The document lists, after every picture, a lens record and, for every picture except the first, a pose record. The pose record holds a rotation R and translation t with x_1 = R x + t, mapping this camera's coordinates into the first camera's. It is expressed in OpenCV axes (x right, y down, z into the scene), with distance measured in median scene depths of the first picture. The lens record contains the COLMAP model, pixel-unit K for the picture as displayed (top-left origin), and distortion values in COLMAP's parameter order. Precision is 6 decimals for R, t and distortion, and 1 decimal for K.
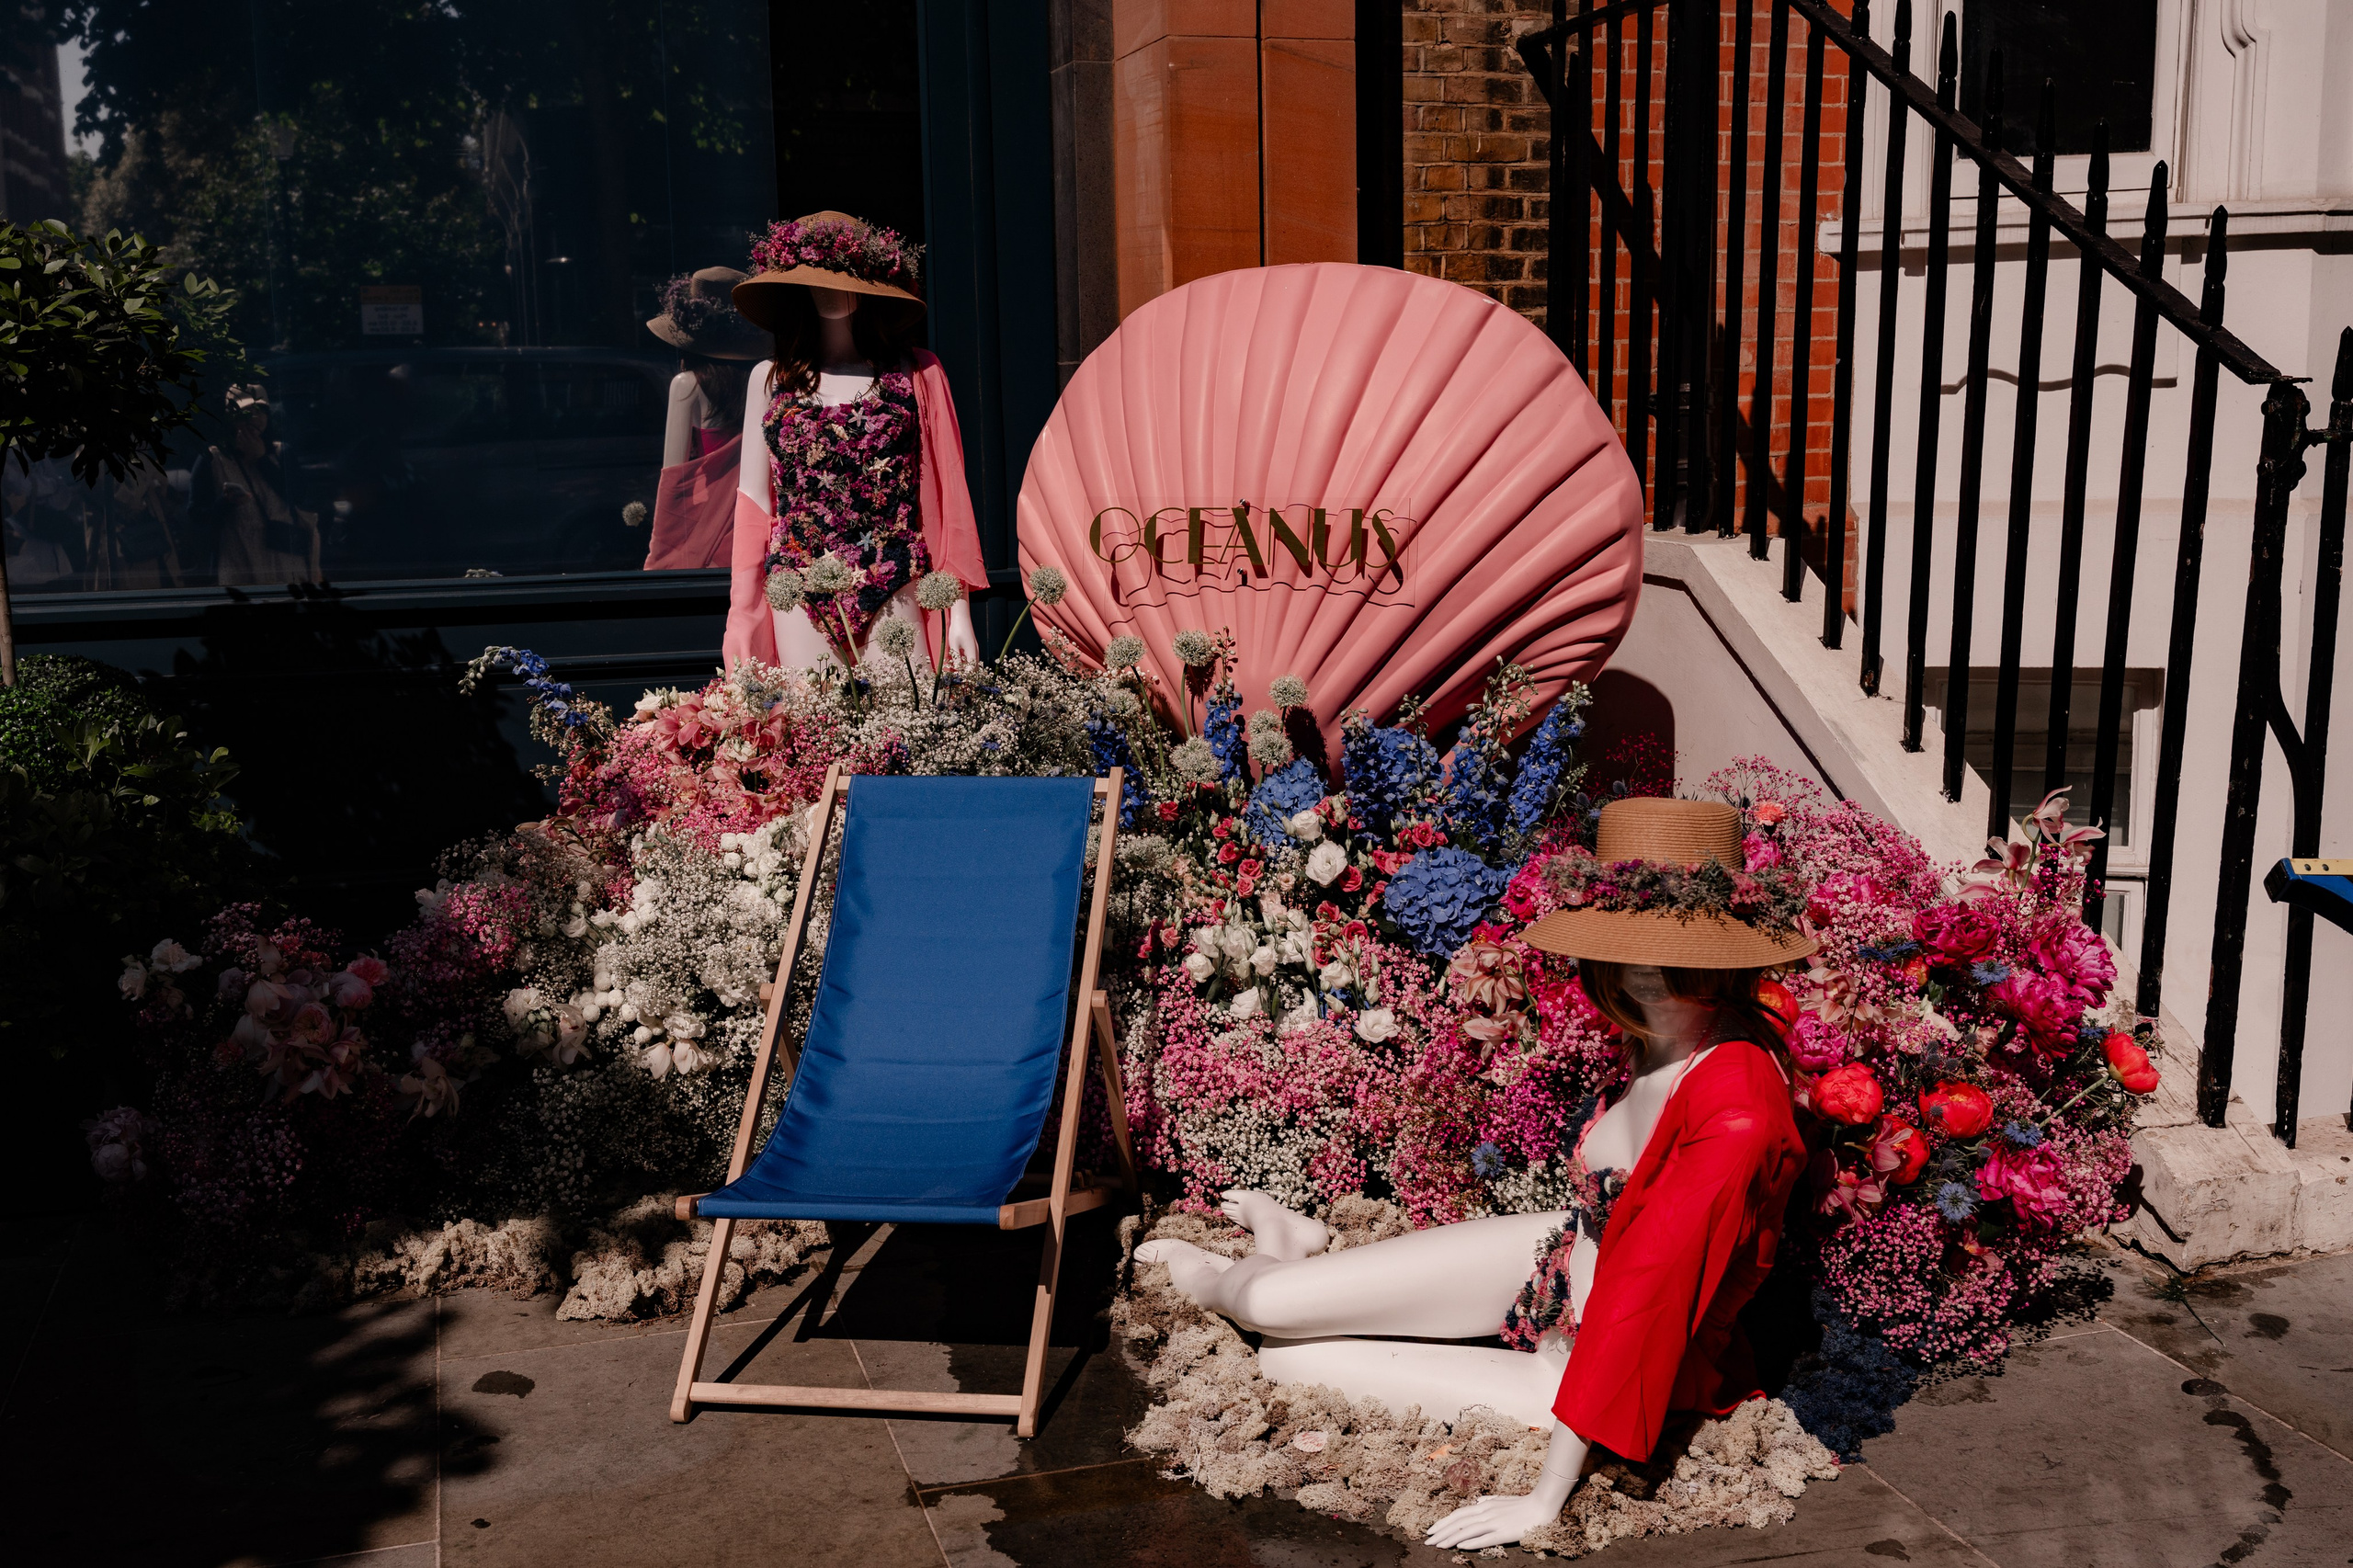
lens RADIAL K [[2251.1, 0, 1175.5], [0, 2251.1, 790.6], [0, 0, 1]] dist [-0.003699, 0.000000]
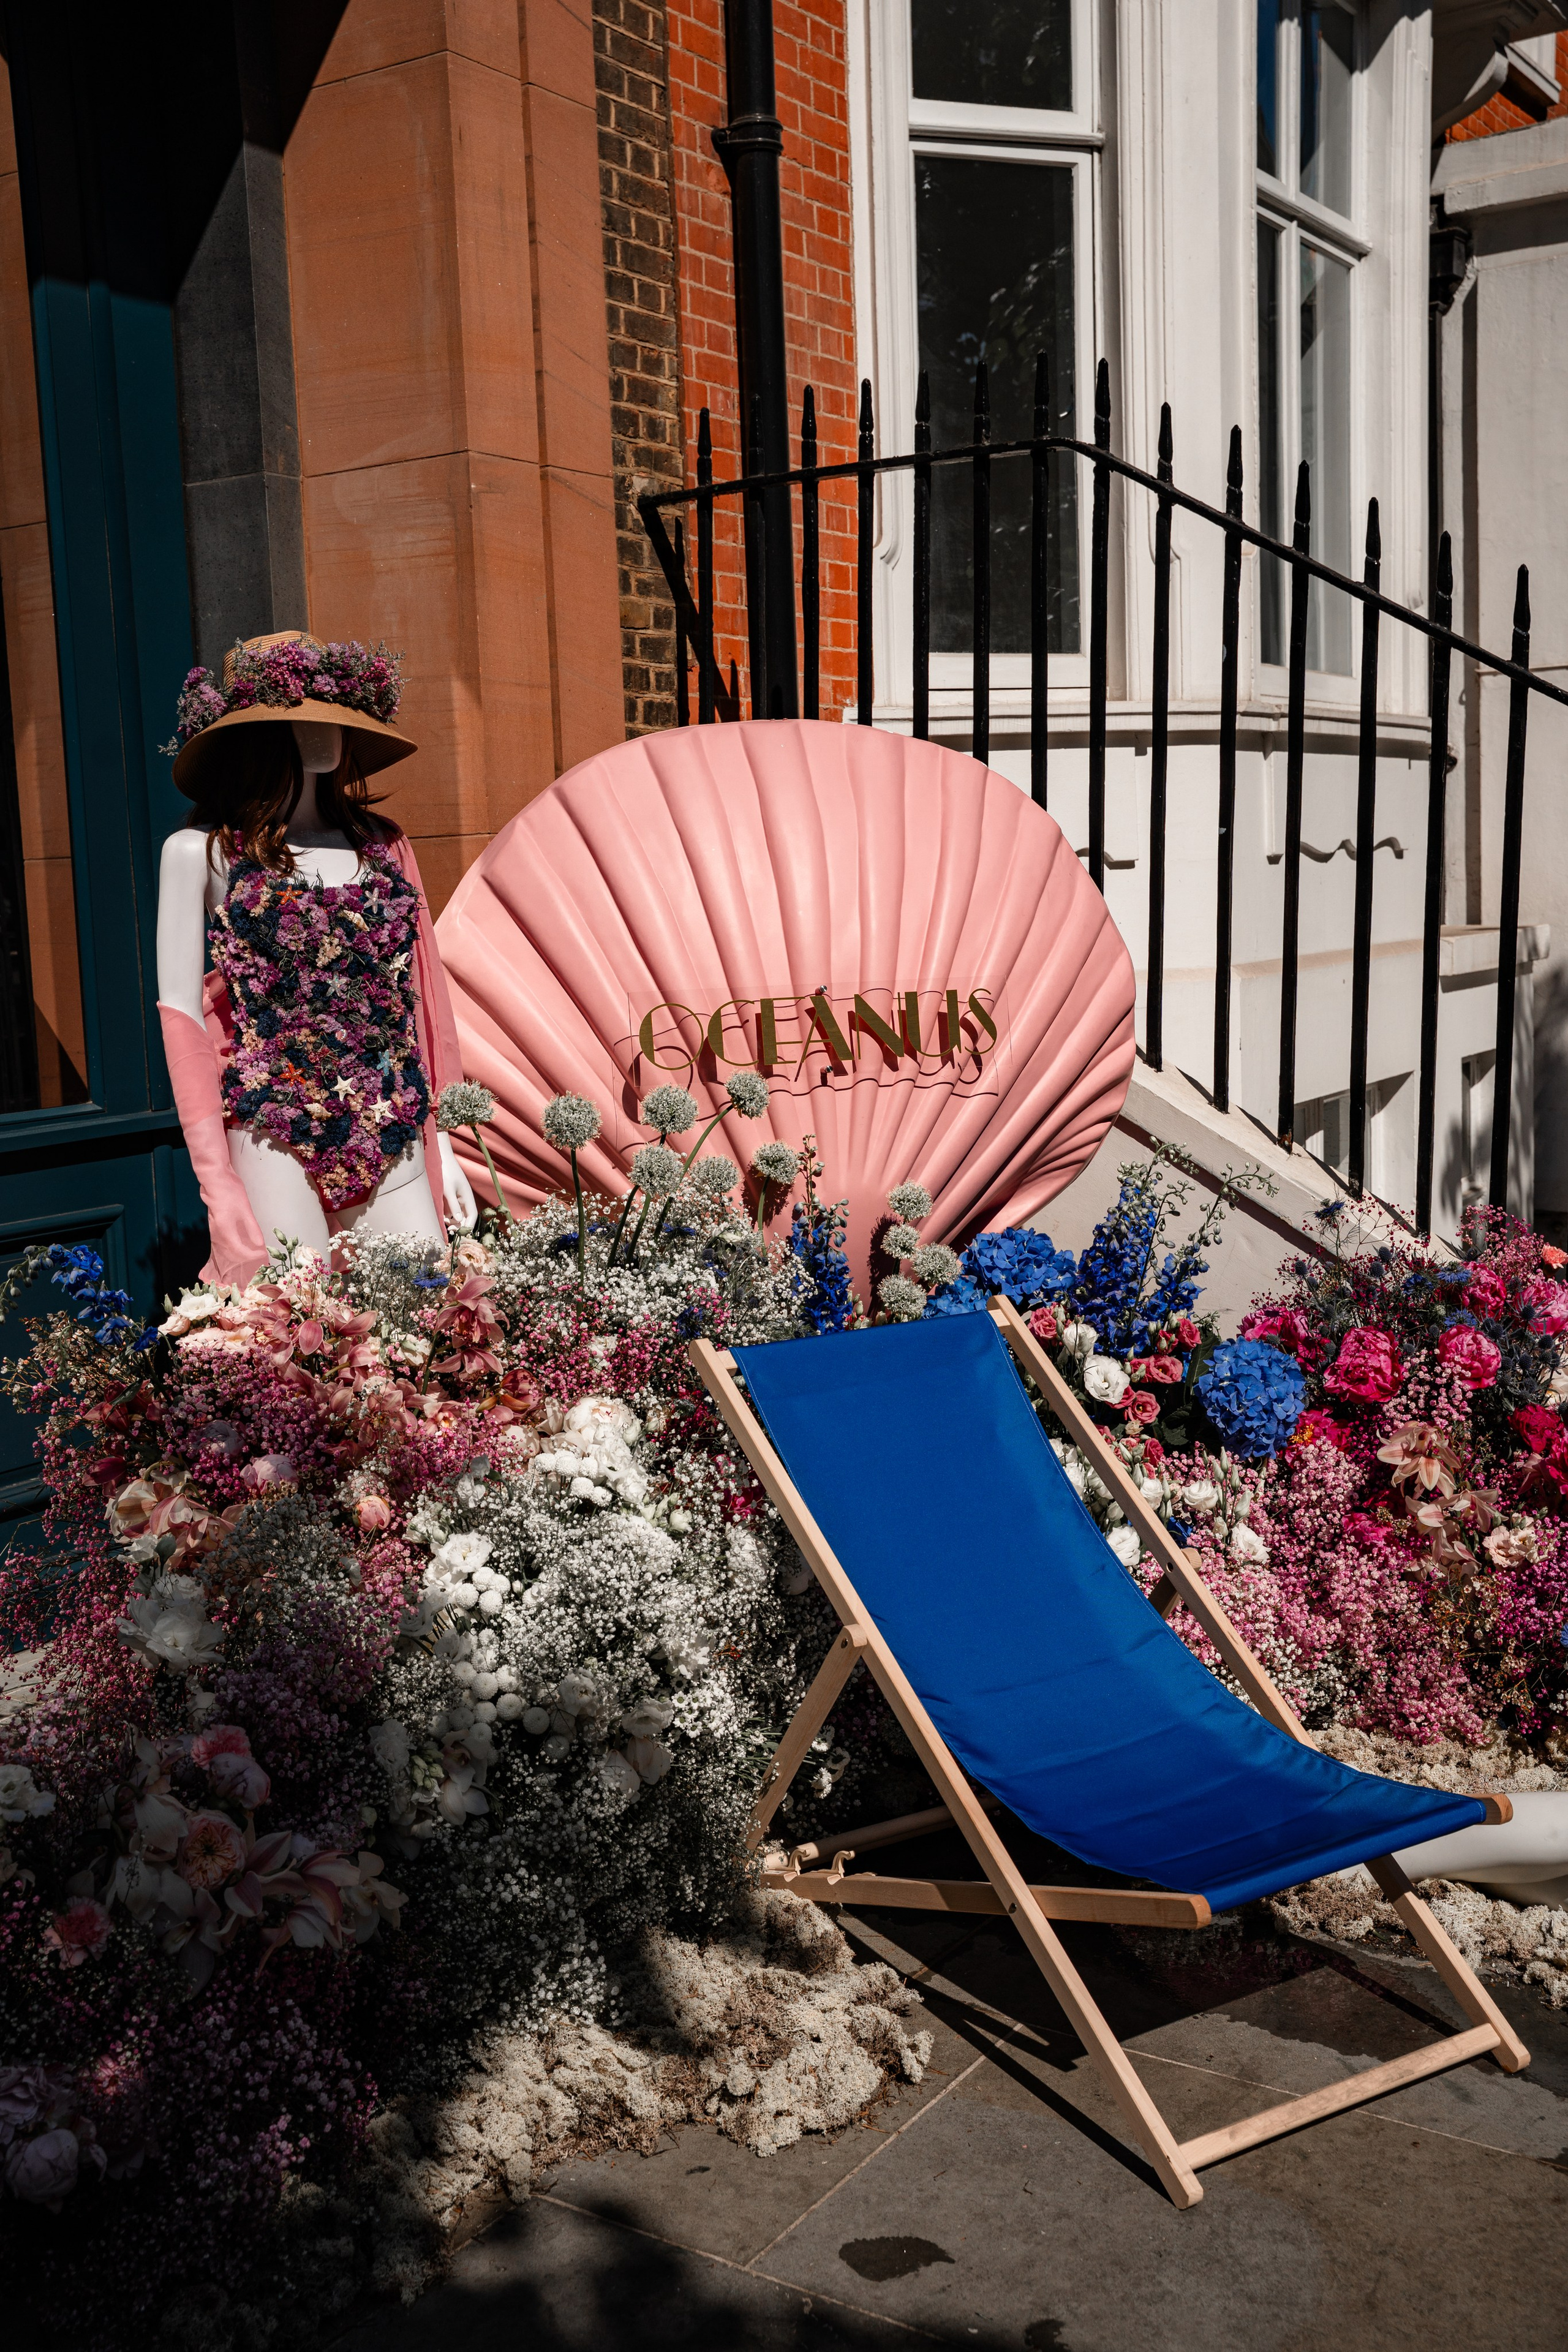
lens RADIAL K [[2350.4, 0, 783.9], [0, 2350.4, 1170.8], [0, 0, 1]] dist [-0.006218, 0.000000]
pose [[0.775174, -0.086802, 0.625755, -0.534391], [0.129967, 0.991240, -0.023500, -0.038910], [-0.618234, 0.099544, 0.779665, 0.304280]]
